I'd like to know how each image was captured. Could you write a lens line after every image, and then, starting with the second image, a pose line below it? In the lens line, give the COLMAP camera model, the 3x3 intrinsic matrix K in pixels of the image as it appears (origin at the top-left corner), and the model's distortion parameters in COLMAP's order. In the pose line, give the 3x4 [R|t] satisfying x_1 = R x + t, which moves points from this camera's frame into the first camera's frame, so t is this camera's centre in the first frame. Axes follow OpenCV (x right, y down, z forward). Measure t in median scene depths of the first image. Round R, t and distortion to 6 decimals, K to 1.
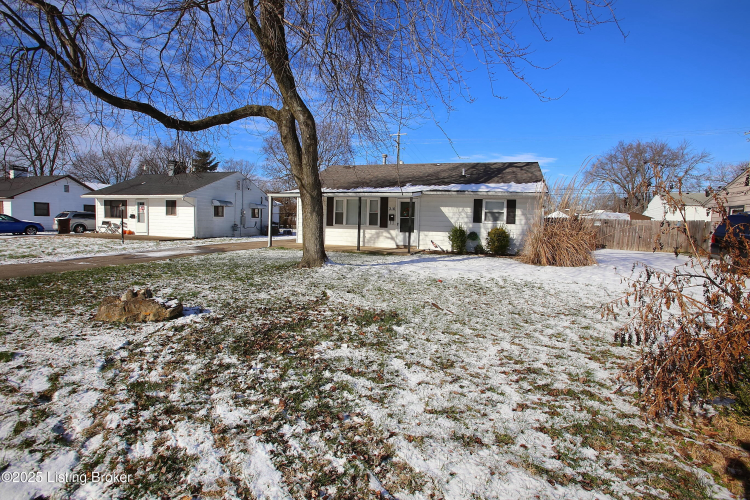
lens RADIAL K [[367.3, 0, 376.5], [0, 367.3, 251.2], [0, 0, 1]] dist [-0.004357, -0.000053]
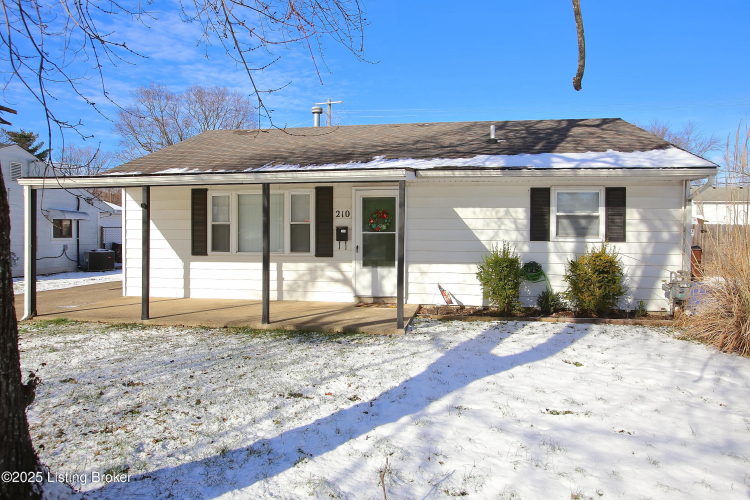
lens RADIAL K [[500.1, 0, 375.5], [0, 500.1, 243.1], [0, 0, 1]] dist [-0.000012, 0.010500]
pose [[0.987817, -0.027095, 0.153240, -0.012393], [0.036628, 0.997542, -0.059733, -0.046129], [-0.151245, 0.064619, 0.986382, 0.431786]]
